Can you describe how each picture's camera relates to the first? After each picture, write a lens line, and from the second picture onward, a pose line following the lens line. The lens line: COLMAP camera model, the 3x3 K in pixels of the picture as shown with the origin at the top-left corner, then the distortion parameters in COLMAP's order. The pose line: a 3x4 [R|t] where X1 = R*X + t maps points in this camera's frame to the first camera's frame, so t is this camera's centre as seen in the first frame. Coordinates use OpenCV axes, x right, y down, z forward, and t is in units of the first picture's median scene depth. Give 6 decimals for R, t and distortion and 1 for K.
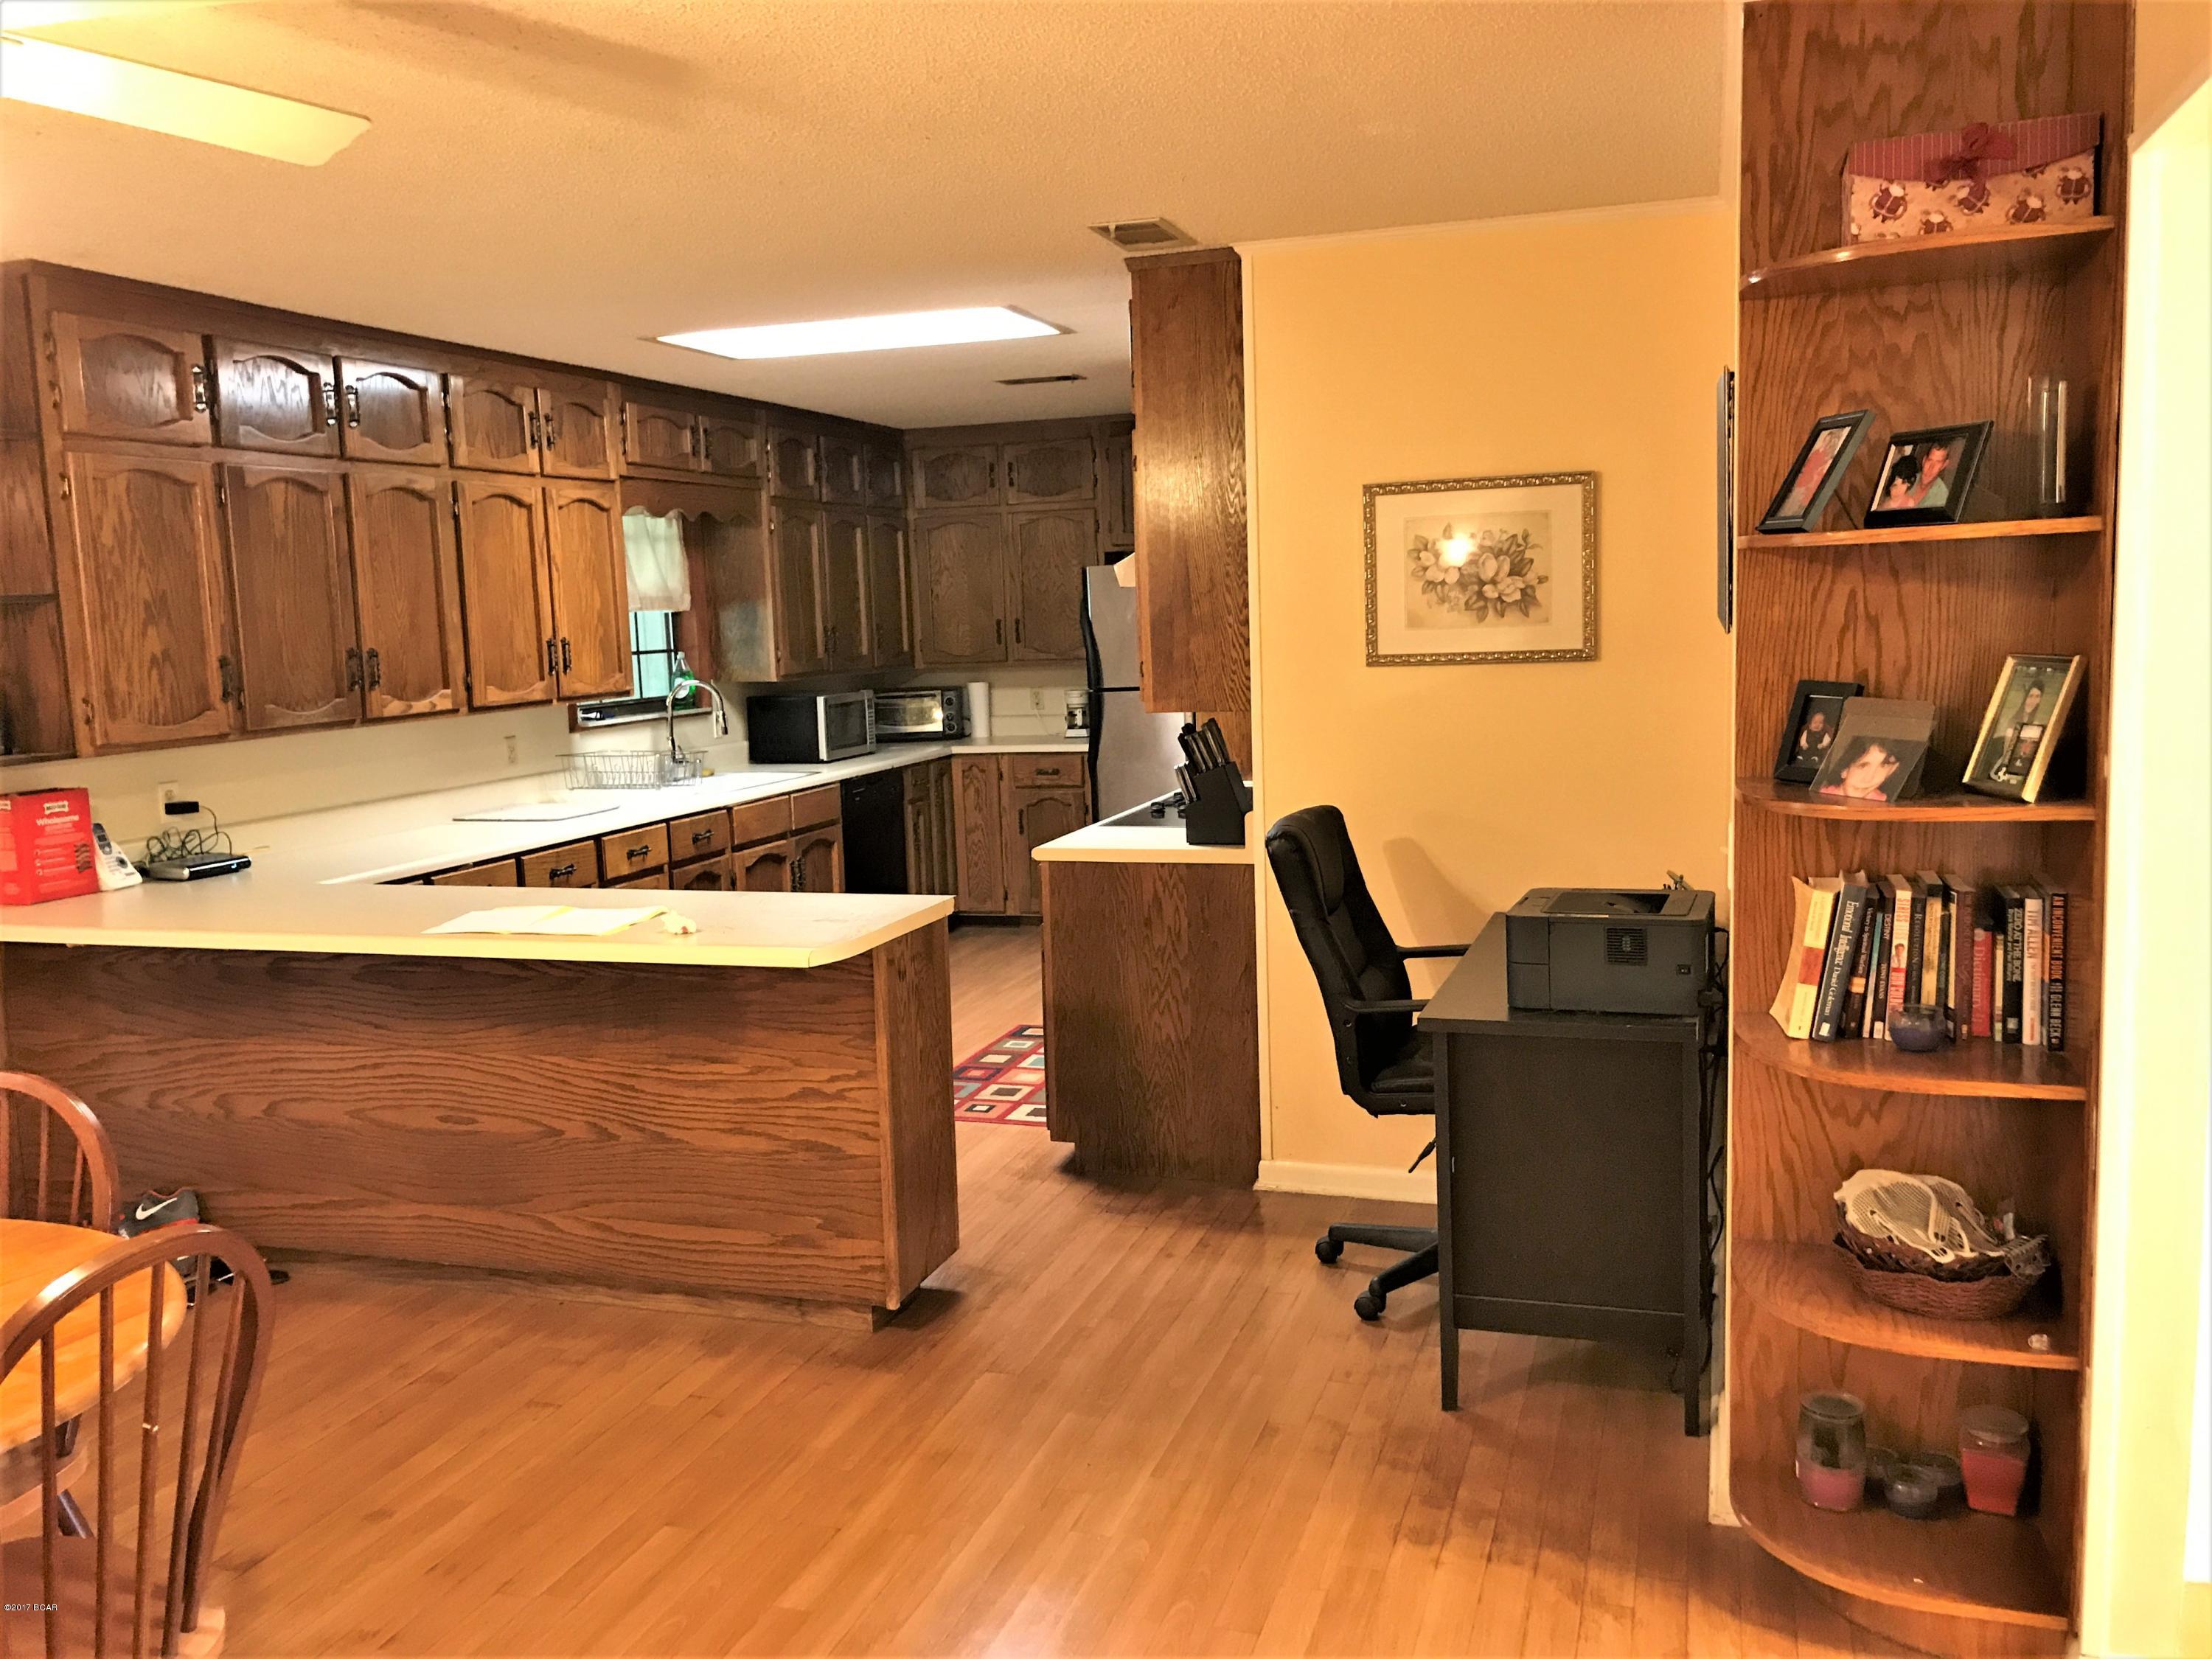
lens RADIAL K [[1795.7, 0, 1106.0], [0, 1795.7, 829.5], [0, 0, 1]] dist [0.078688, -0.154314]
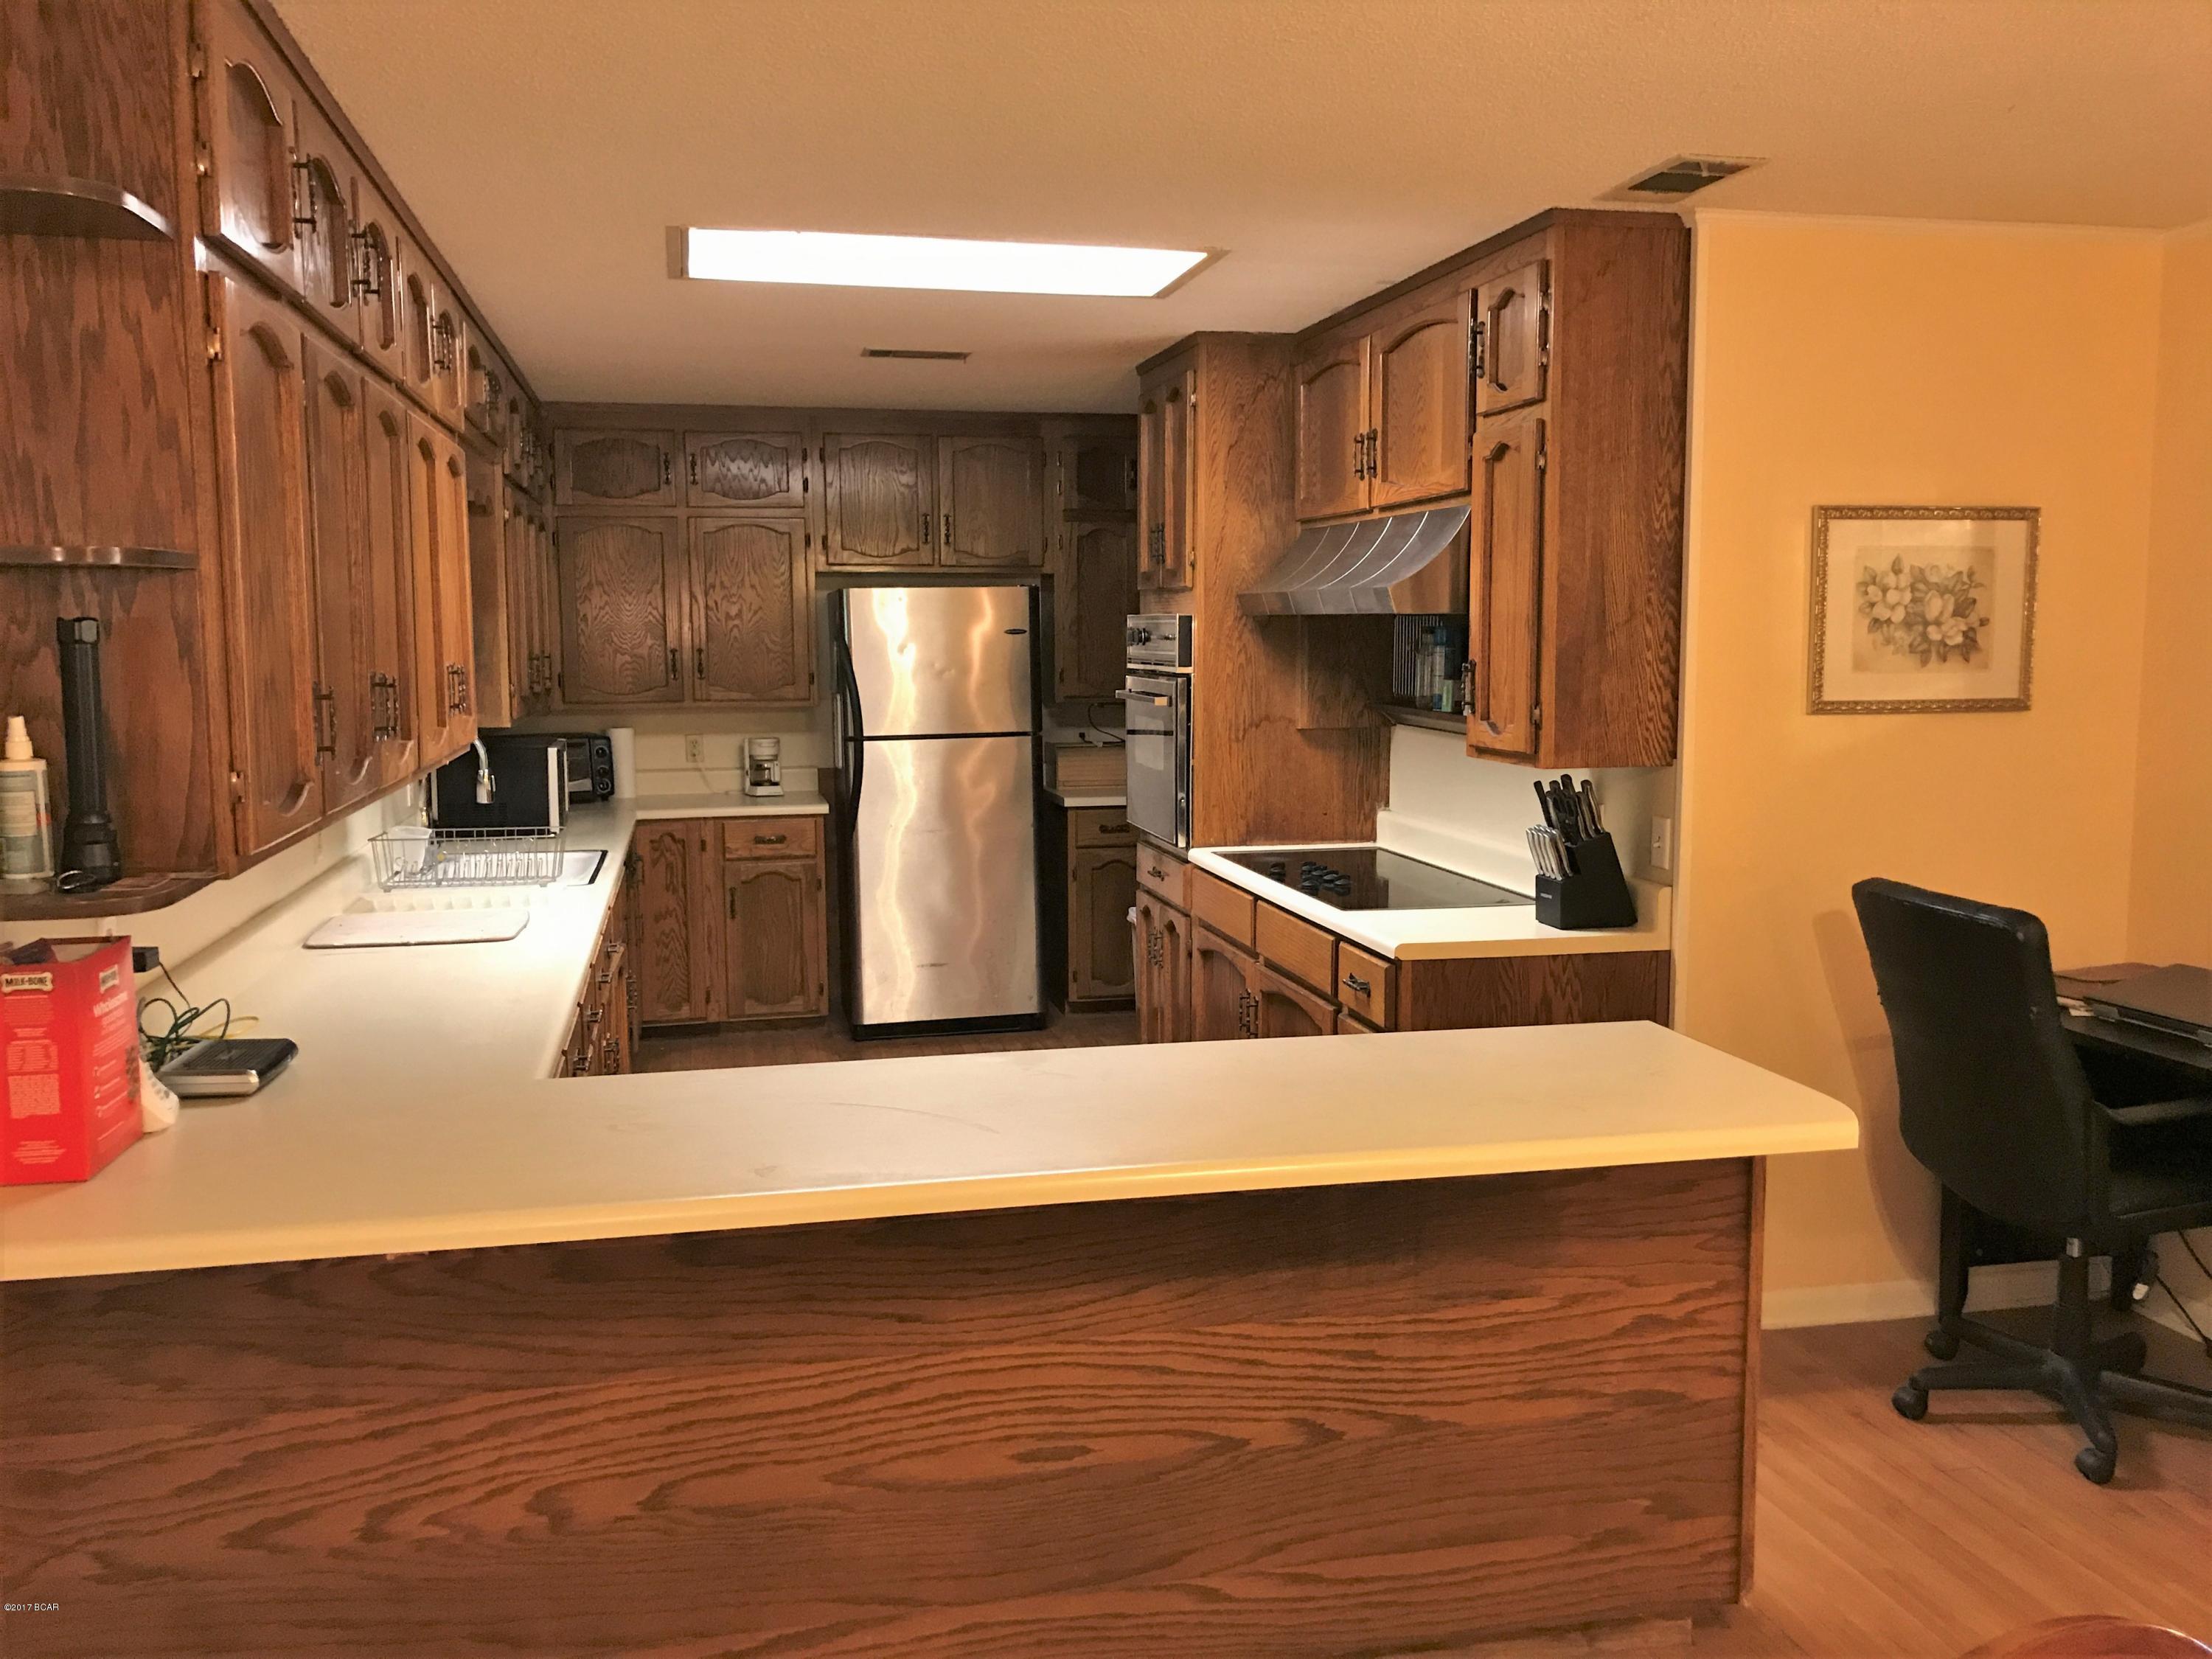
lens RADIAL K [[1803.1, 0, 1106.0], [0, 1803.1, 829.5], [0, 0, 1]] dist [0.008455, -0.009364]
pose [[0.860084, -0.024704, 0.509555, -0.613493], [0.037763, 0.999170, -0.015300, -0.036153], [-0.508754, 0.032401, 0.860302, 0.443280]]
